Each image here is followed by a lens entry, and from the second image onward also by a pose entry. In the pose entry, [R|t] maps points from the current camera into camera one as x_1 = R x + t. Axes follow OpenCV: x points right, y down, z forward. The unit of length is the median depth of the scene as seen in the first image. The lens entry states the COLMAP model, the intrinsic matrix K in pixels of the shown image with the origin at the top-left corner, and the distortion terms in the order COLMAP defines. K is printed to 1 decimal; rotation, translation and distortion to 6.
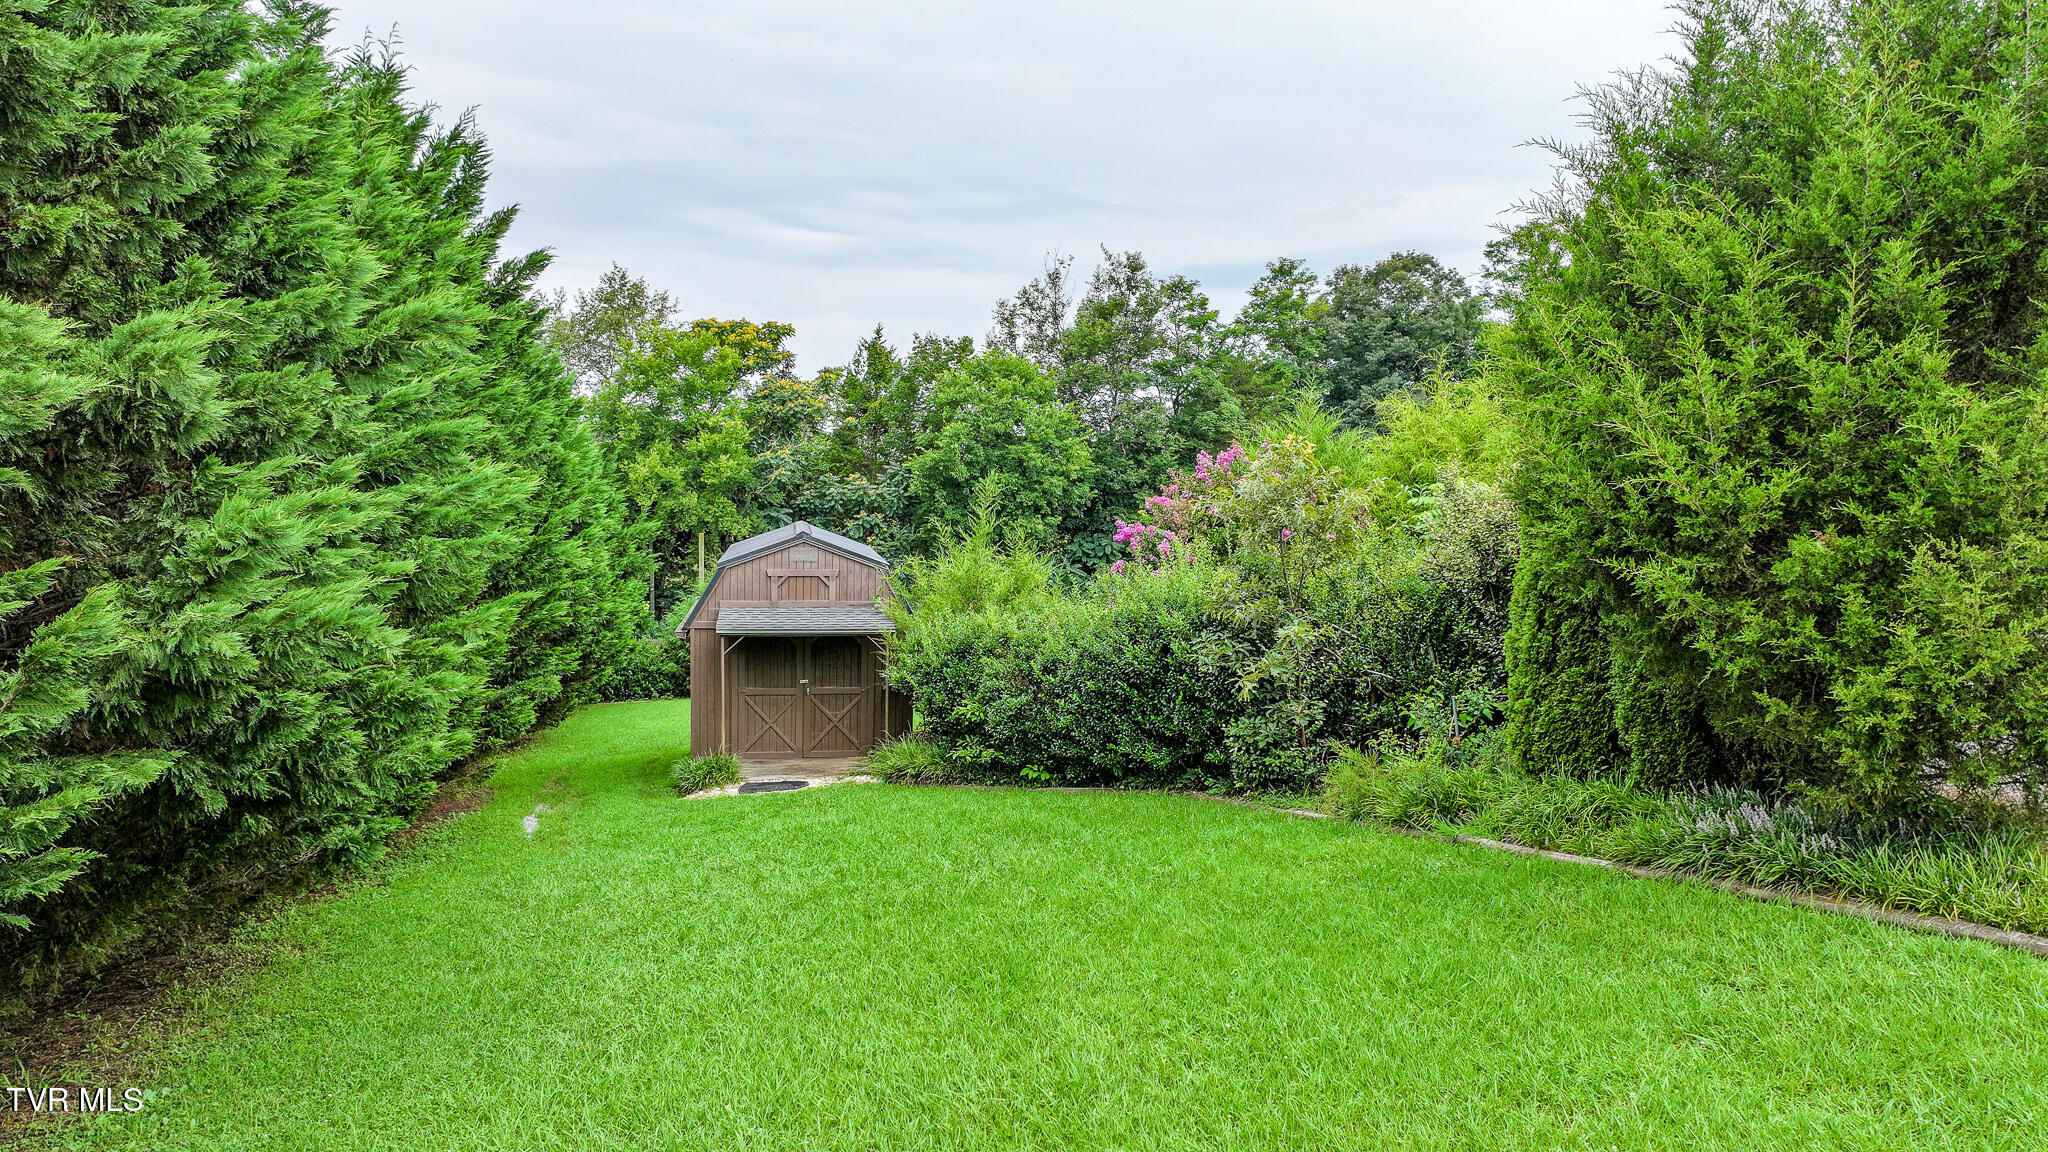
lens RADIAL K [[1436.5, 0, 1024.0], [0, 1436.5, 576.0], [0, 0, 1]] dist [0.008854, -0.006240]
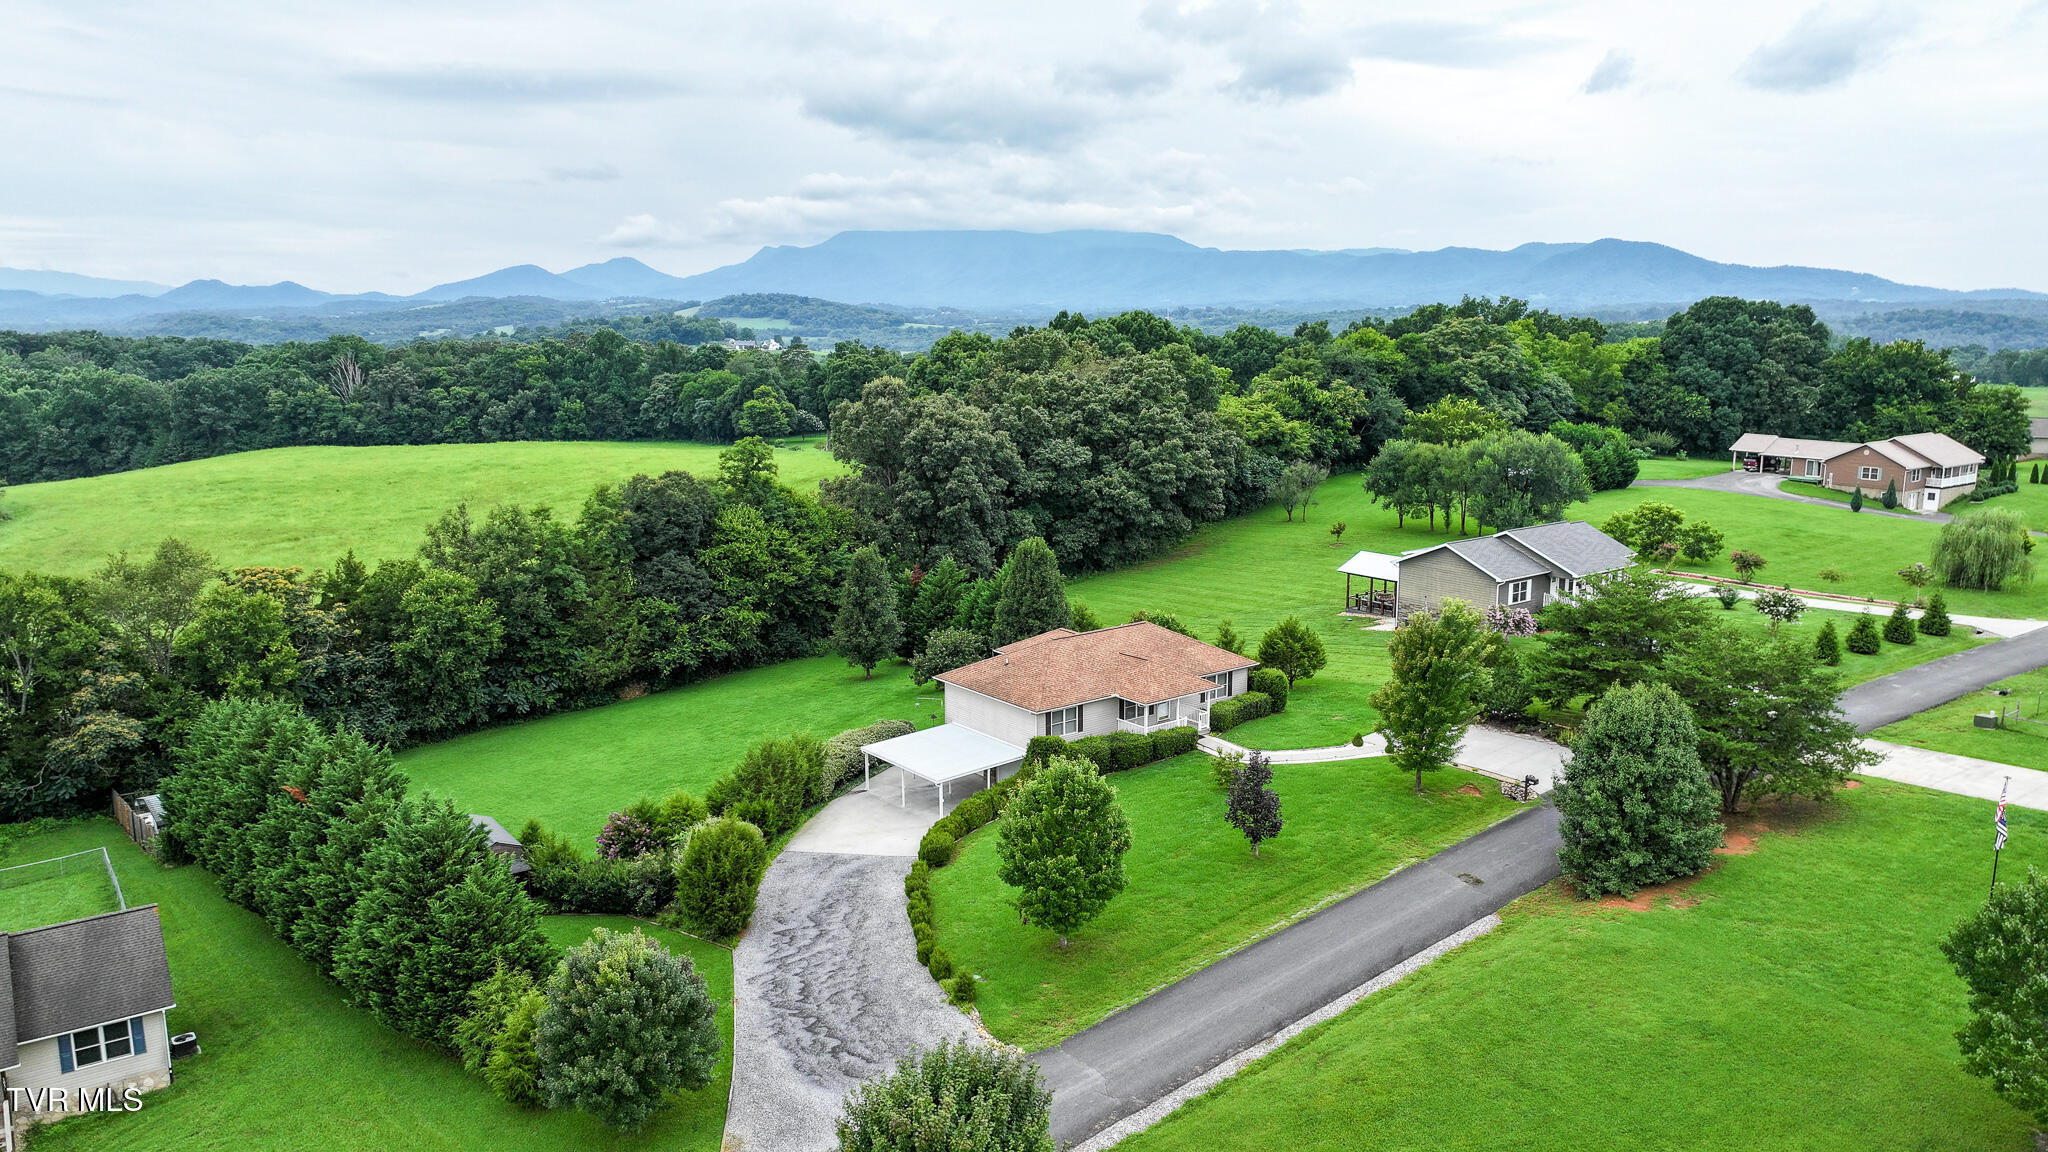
lens RADIAL K [[1436.5, 0, 1024.0], [0, 1436.5, 576.0], [0, 0, 1]] dist [0.008854, -0.006240]
pose [[0.888397, -0.095055, 0.449126, -0.171642], [0.041890, 0.991032, 0.126886, -0.347058], [-0.457160, -0.093911, 0.884413, -0.848631]]
